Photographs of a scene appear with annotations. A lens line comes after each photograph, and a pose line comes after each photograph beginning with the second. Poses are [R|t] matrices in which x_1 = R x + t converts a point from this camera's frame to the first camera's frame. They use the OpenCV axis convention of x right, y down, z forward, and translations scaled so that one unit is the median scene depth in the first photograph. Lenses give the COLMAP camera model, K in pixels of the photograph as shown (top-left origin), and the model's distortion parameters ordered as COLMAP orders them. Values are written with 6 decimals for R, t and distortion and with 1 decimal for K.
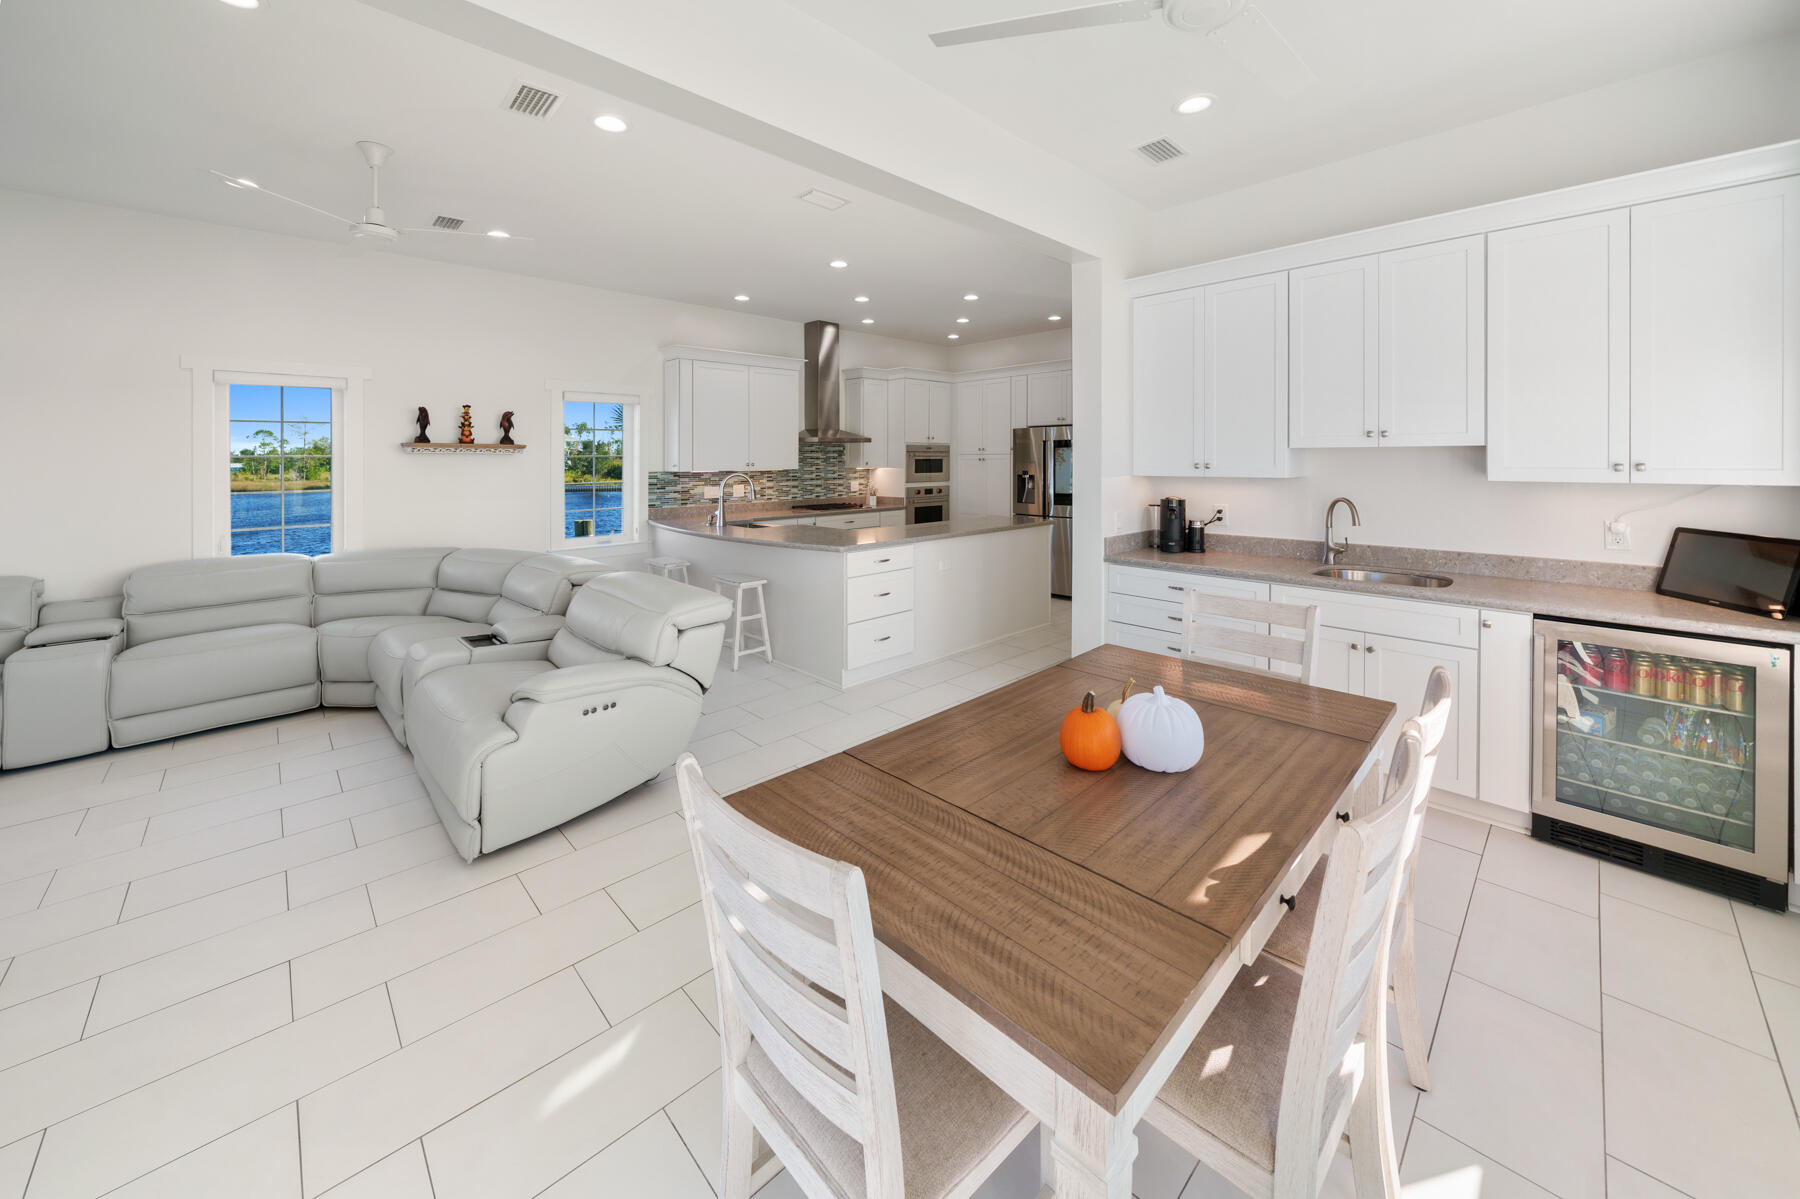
lens RADIAL K [[661.6, 0, 903.7], [0, 661.6, 454.5], [0, 0, 1]] dist [-0.000568, -0.000029]
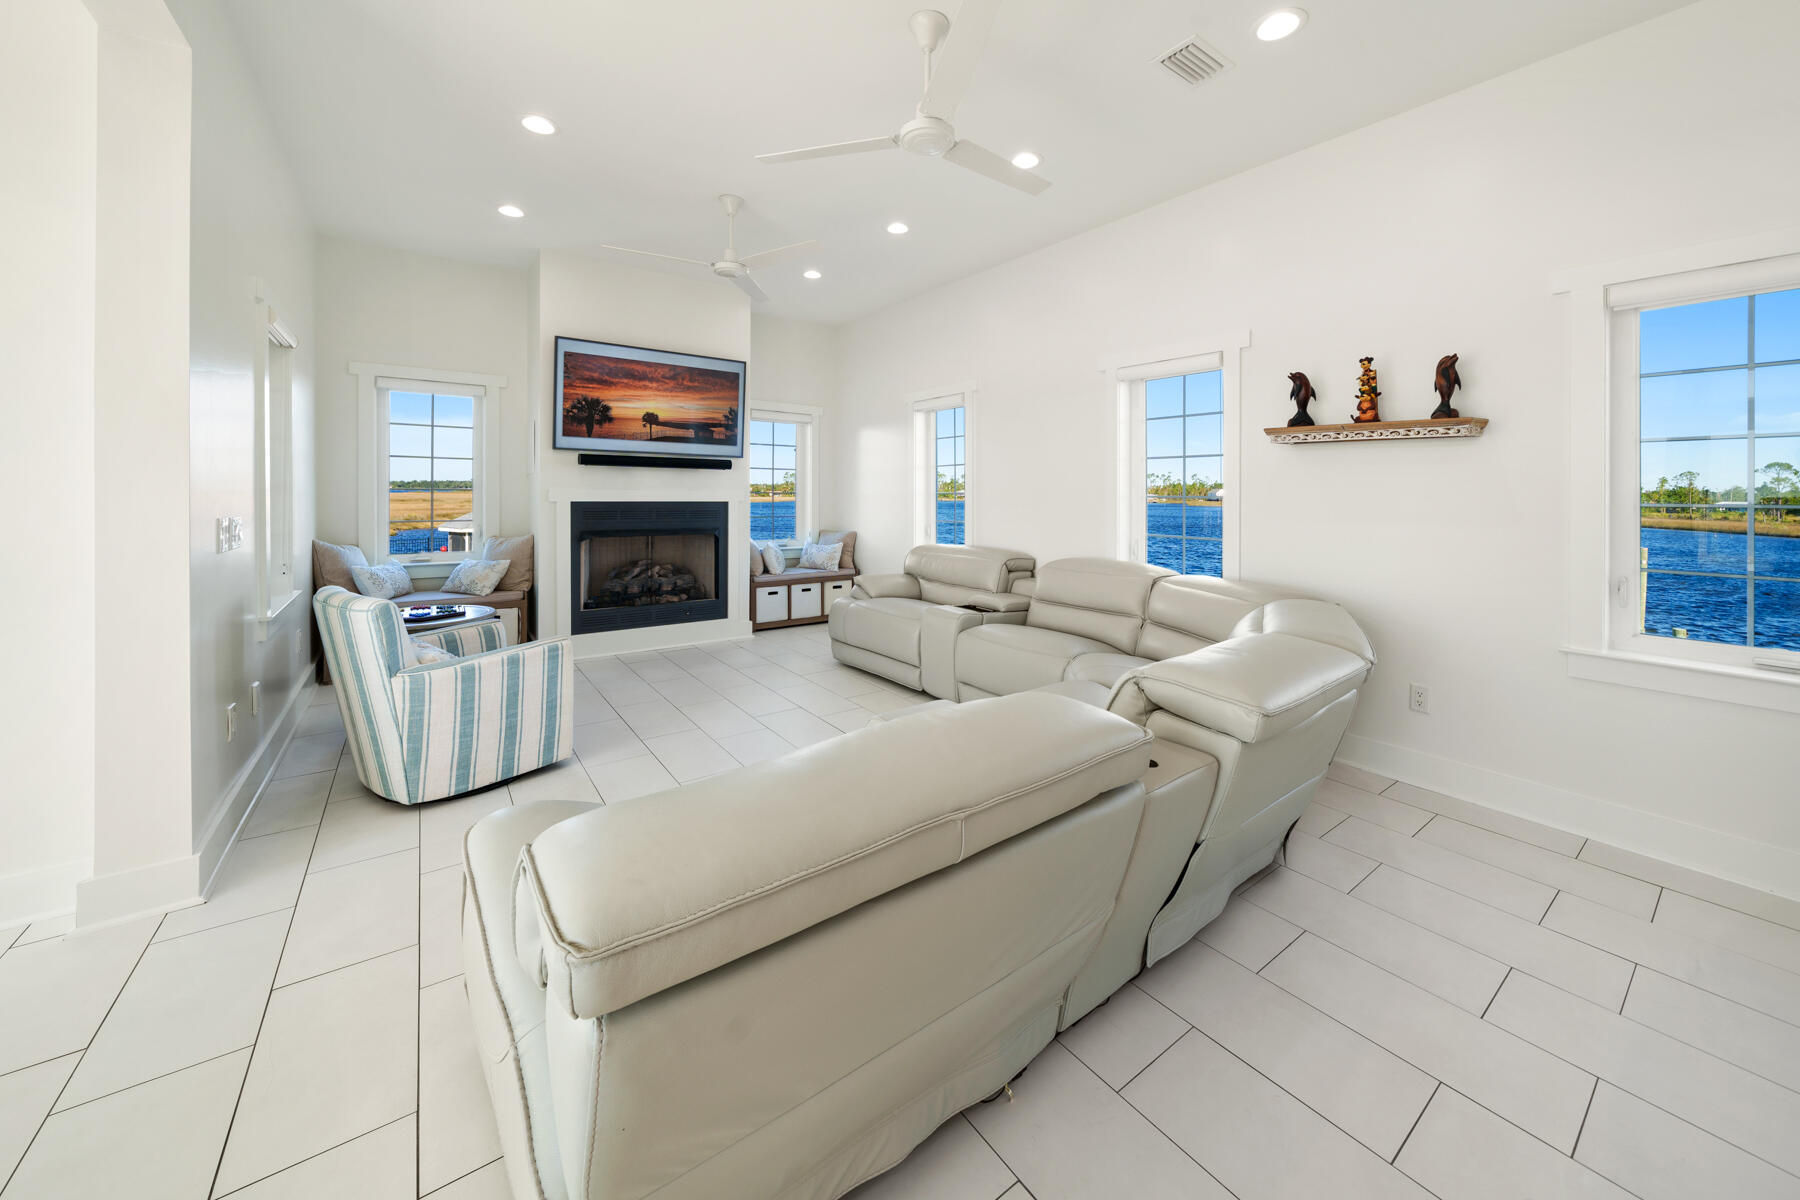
lens RADIAL K [[650.1, 0, 902.8], [0, 650.1, 499.2], [0, 0, 1]] dist [-0.003154, -0.000188]
pose [[-0.137985, 0.016991, -0.990289, -0.029325], [-0.005352, 0.999825, 0.017900, 0.029656], [0.990420, 0.007770, -0.137870, 0.482583]]
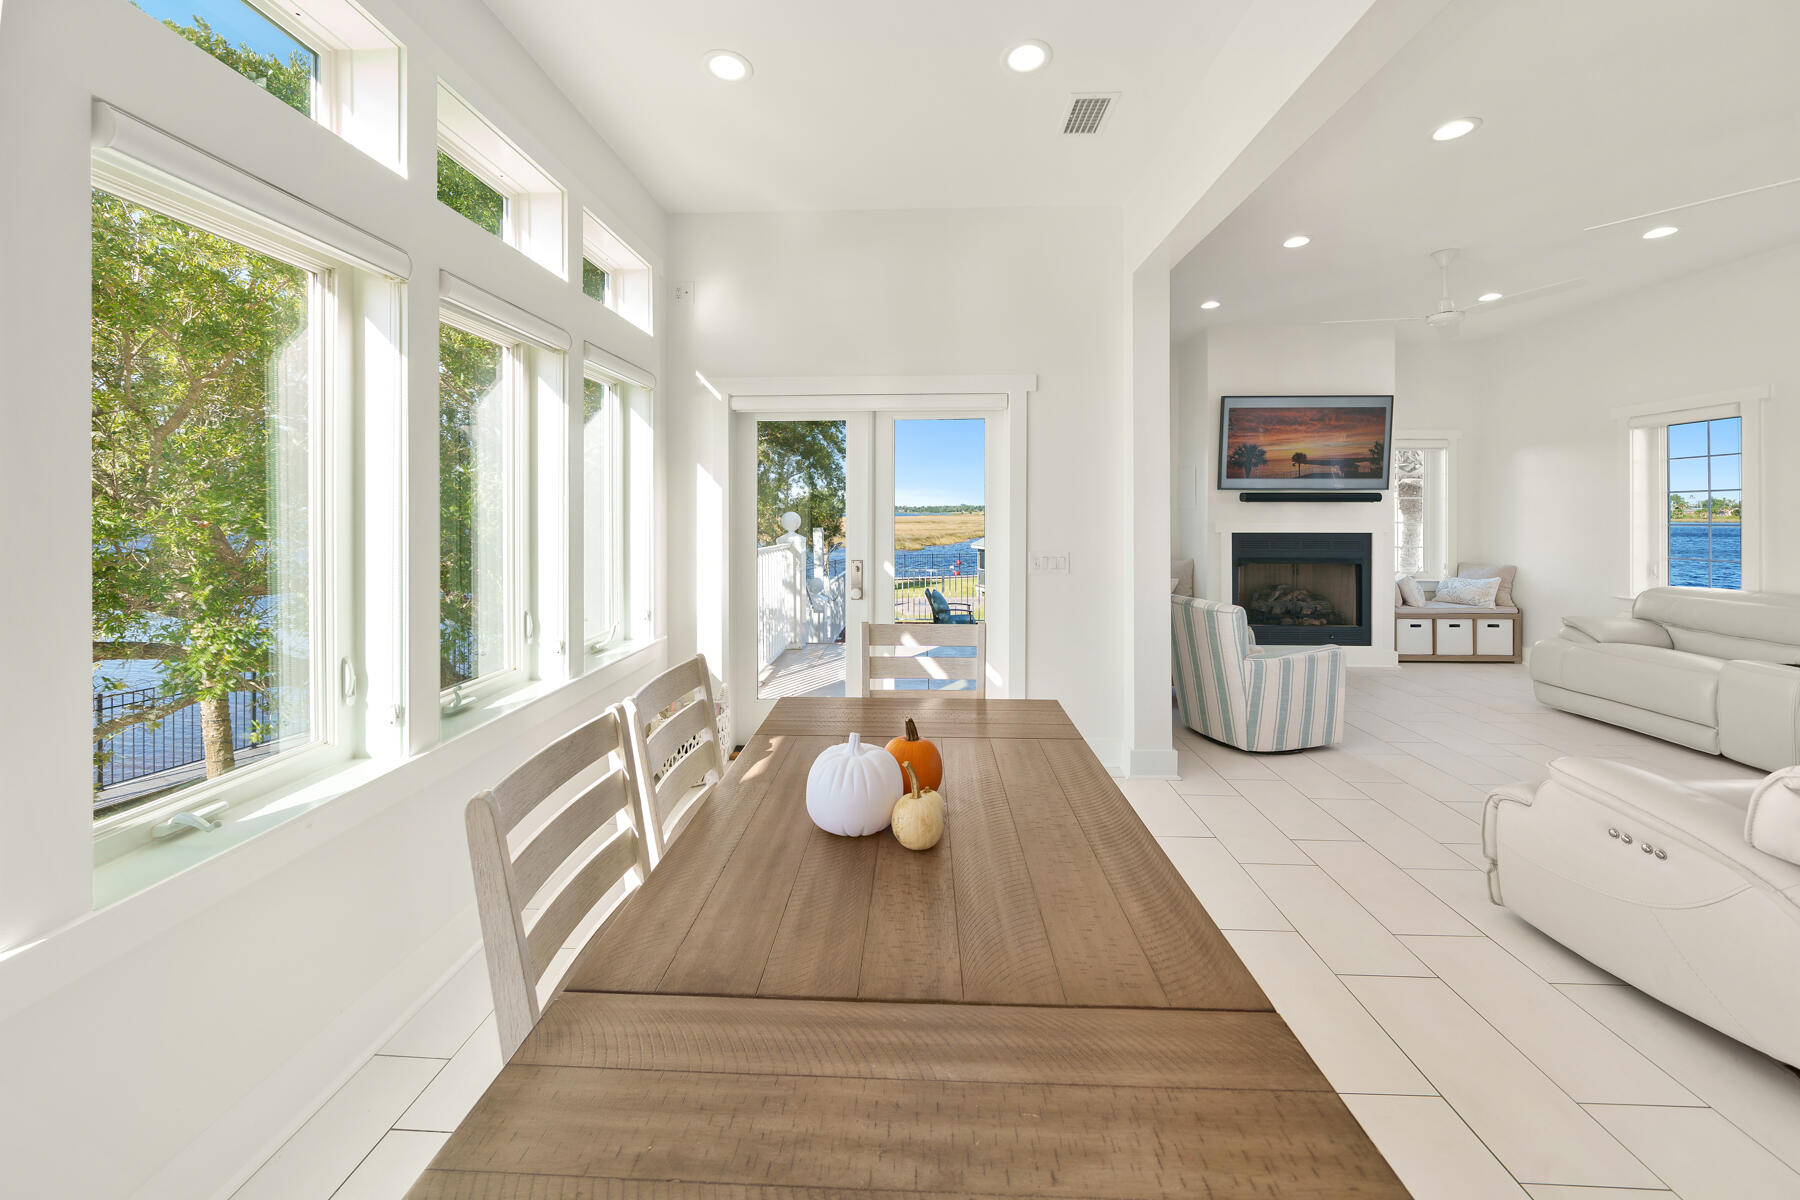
lens RADIAL K [[646.3, 0, 902.2], [0, 646.3, 513.7], [0, 0, 1]] dist [-0.001606, -0.000328]
pose [[-0.725847, 0.010034, -0.687783, 0.188880], [0.007963, 0.999949, 0.006185, 0.015142], [0.687810, -0.000987, -0.725890, 0.353929]]
